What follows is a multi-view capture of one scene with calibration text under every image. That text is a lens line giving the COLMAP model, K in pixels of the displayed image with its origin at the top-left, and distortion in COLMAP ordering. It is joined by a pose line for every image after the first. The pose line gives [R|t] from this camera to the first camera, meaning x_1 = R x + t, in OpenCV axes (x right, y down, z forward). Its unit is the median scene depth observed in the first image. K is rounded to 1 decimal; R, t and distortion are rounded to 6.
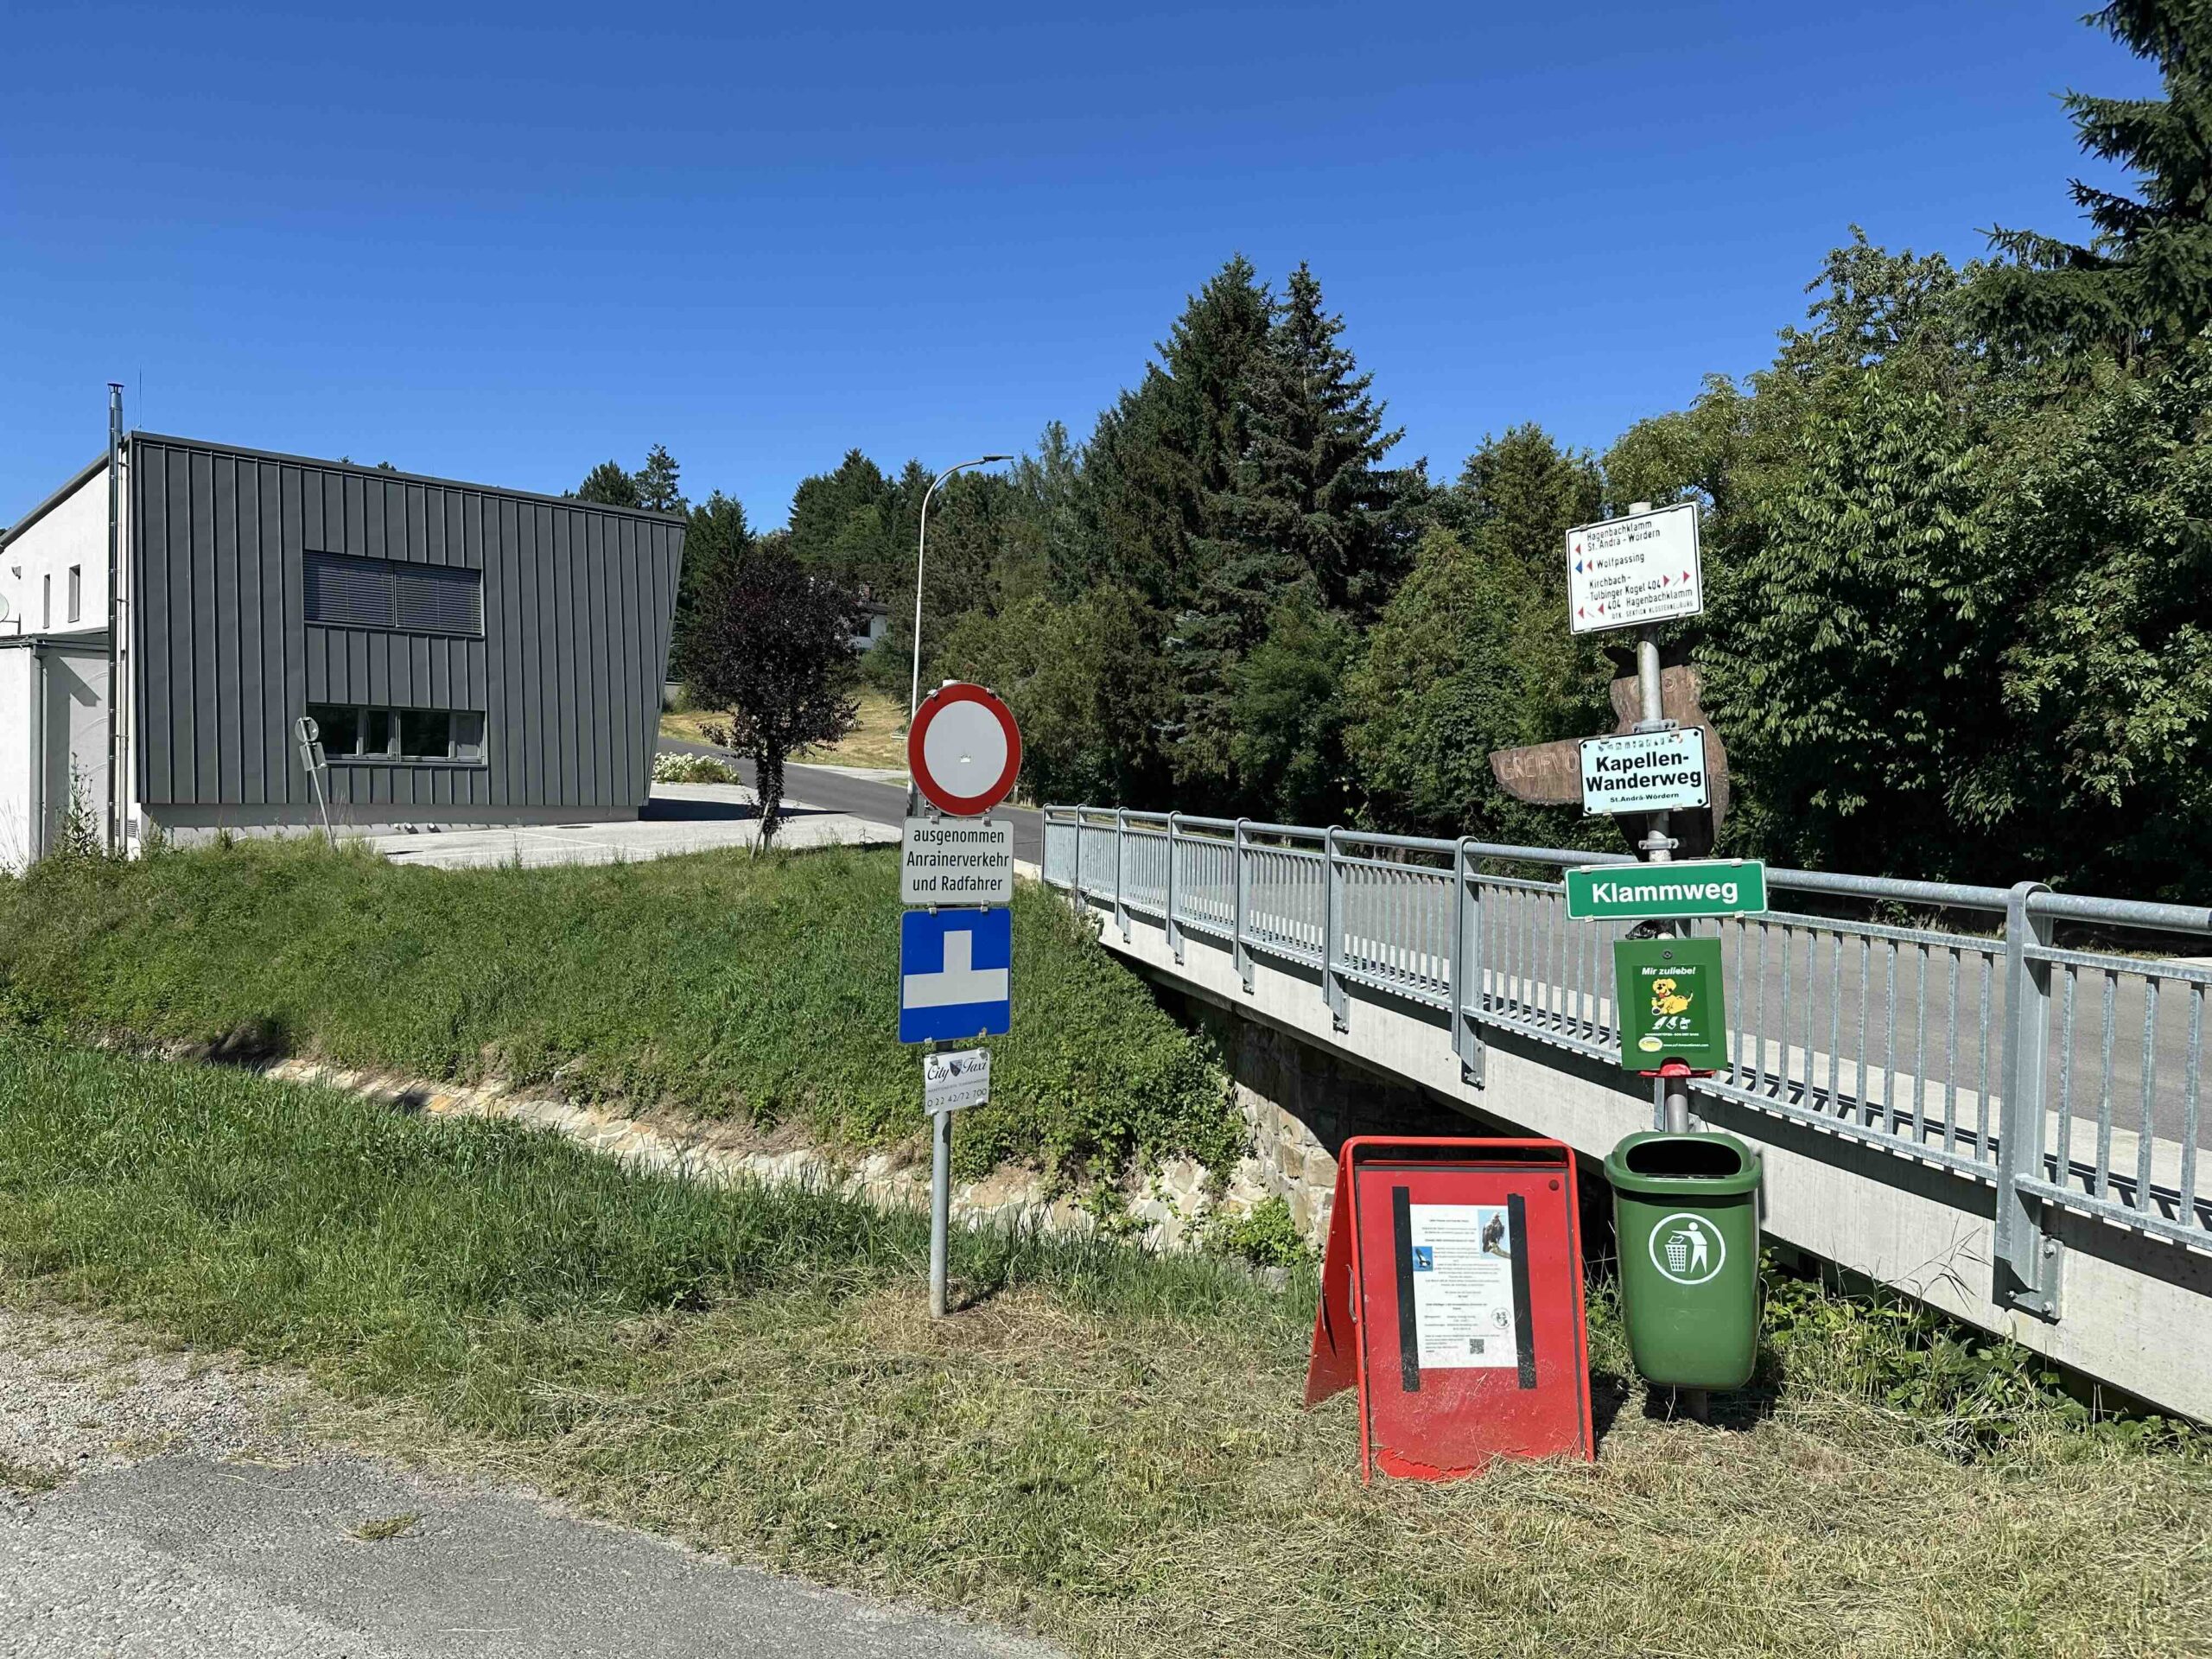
lens RADIAL K [[1543.1, 0, 1109.7], [0, 1543.1, 826.7], [0, 0, 1]] dist [0.061160, 0.000847]
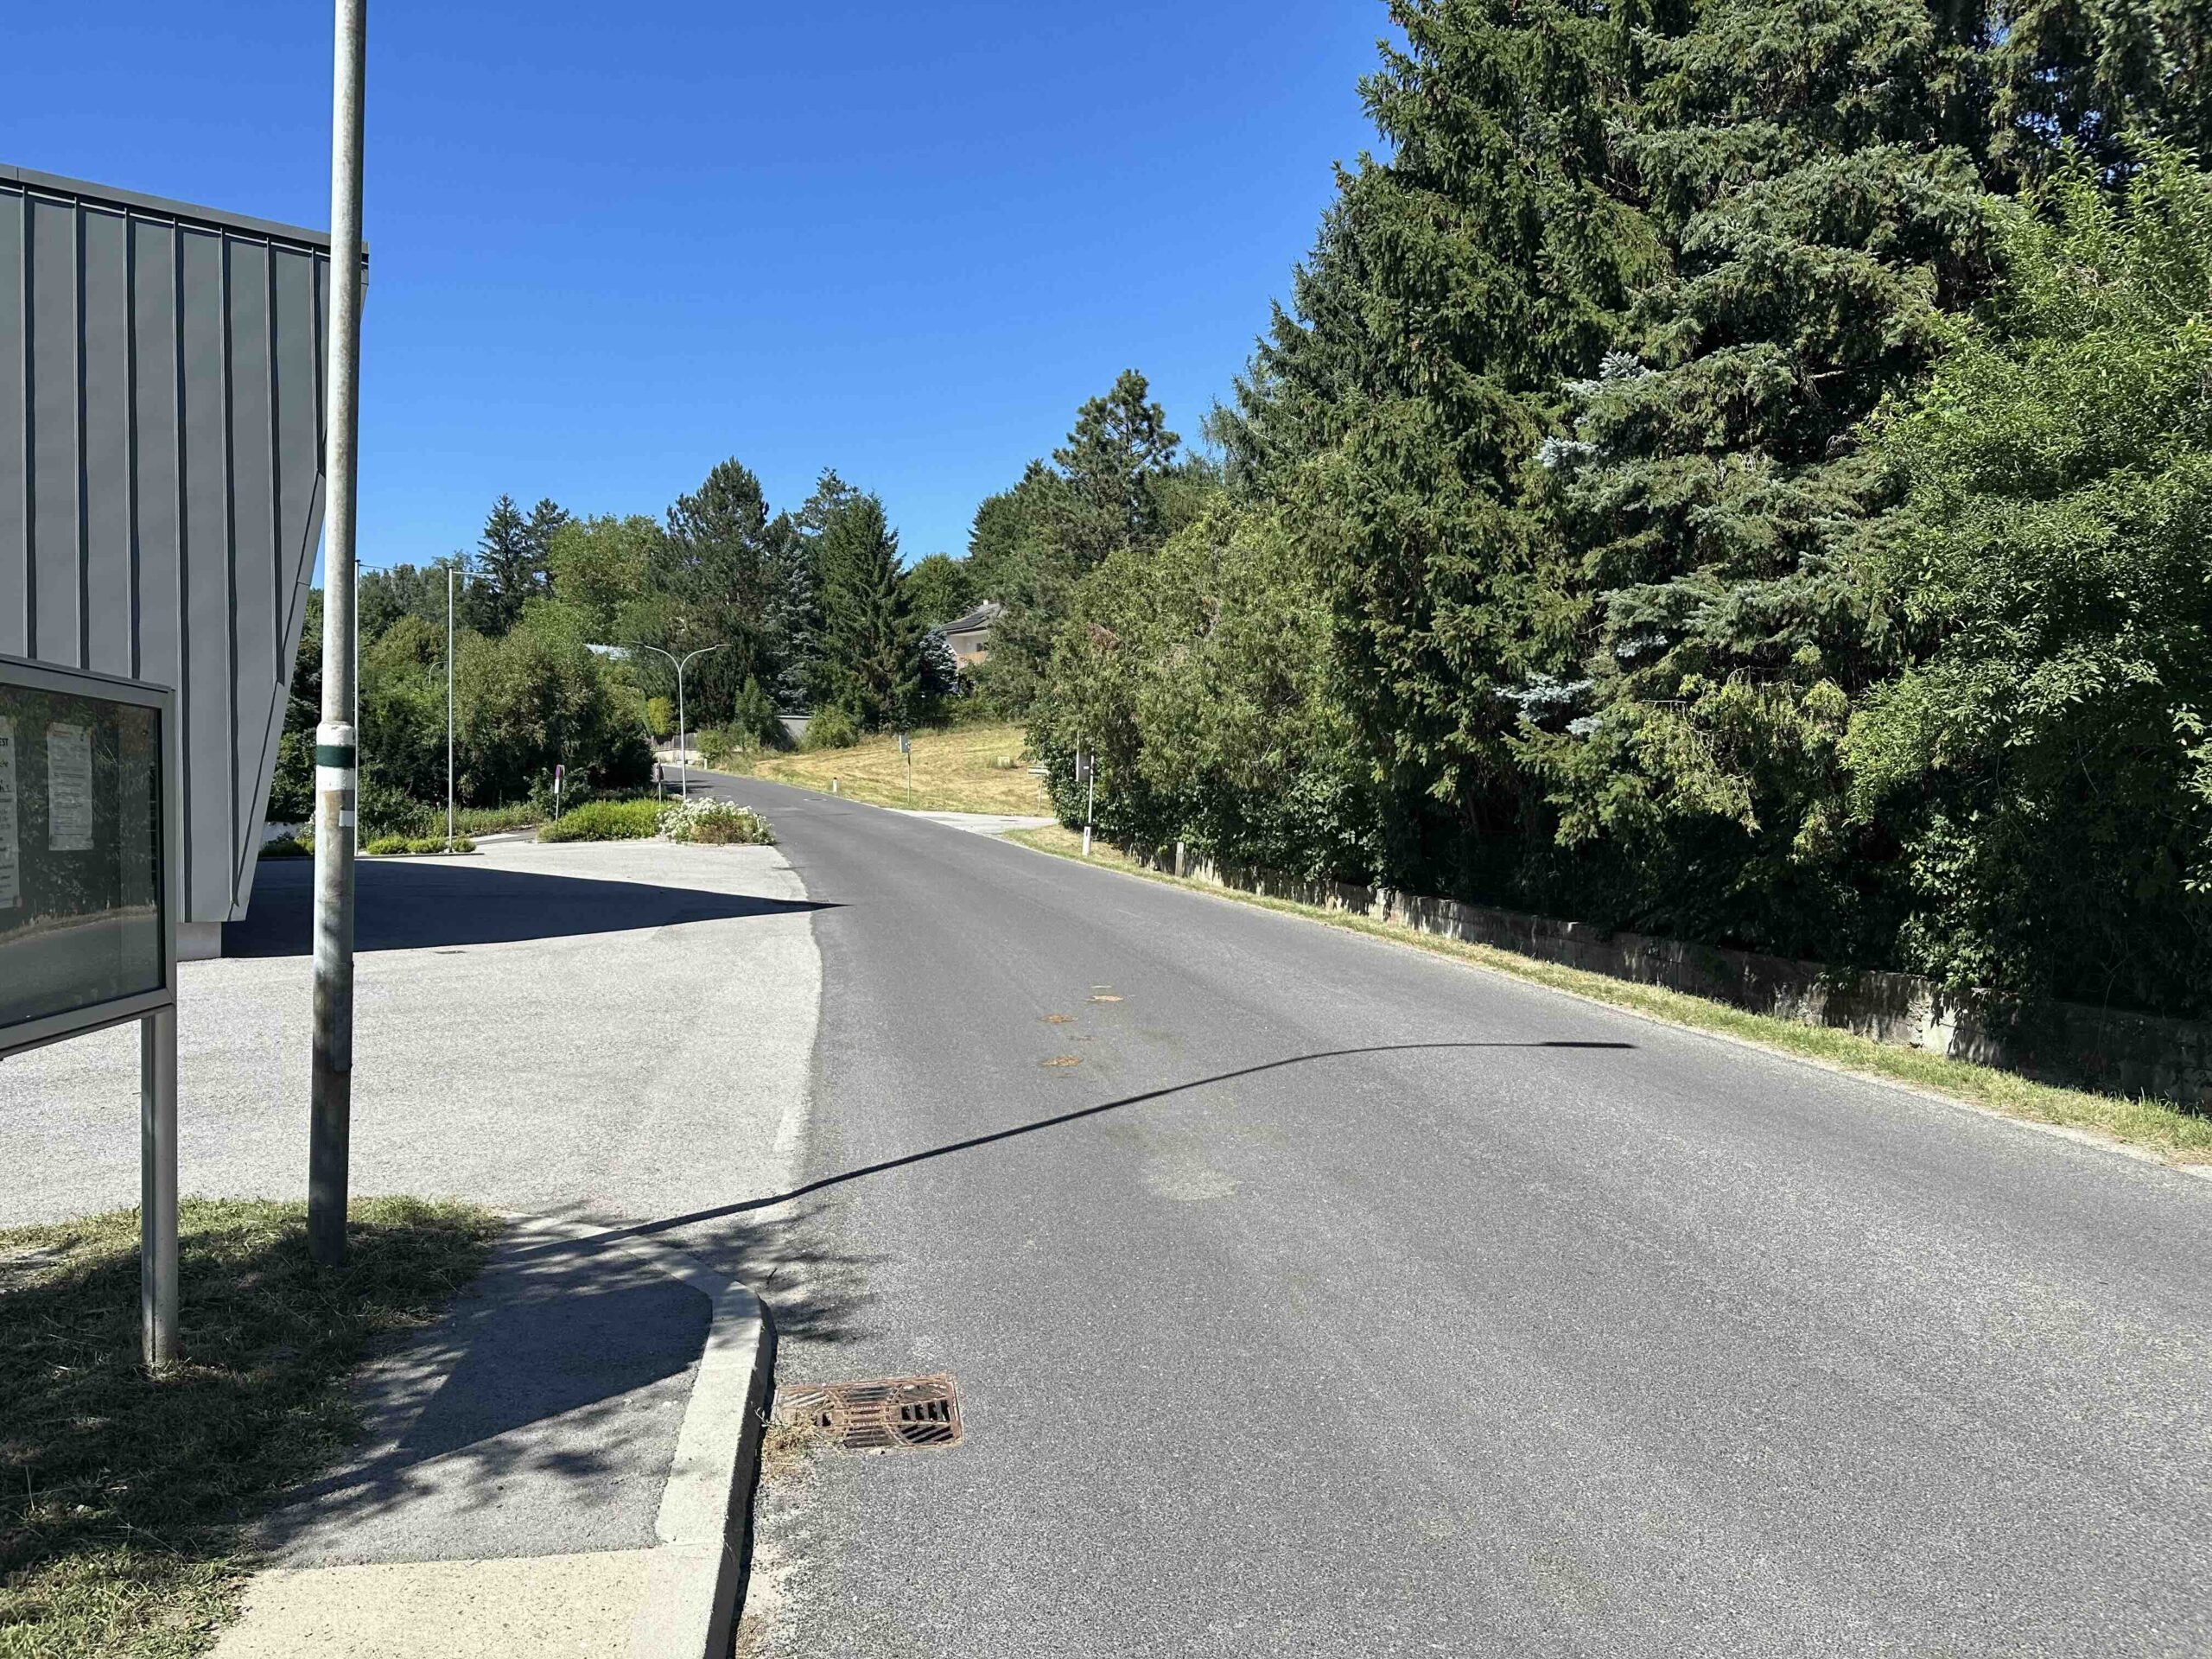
lens RADIAL K [[1543.1, 0, 1100.8], [0, 1543.1, 841.9], [0, 0, 1]] dist [0.061160, 0.000847]
pose [[0.989663, -0.014483, -0.142682, -0.013787], [0.011828, 0.999741, -0.019438, -0.021694], [0.142927, 0.017550, 0.989578, 0.596657]]
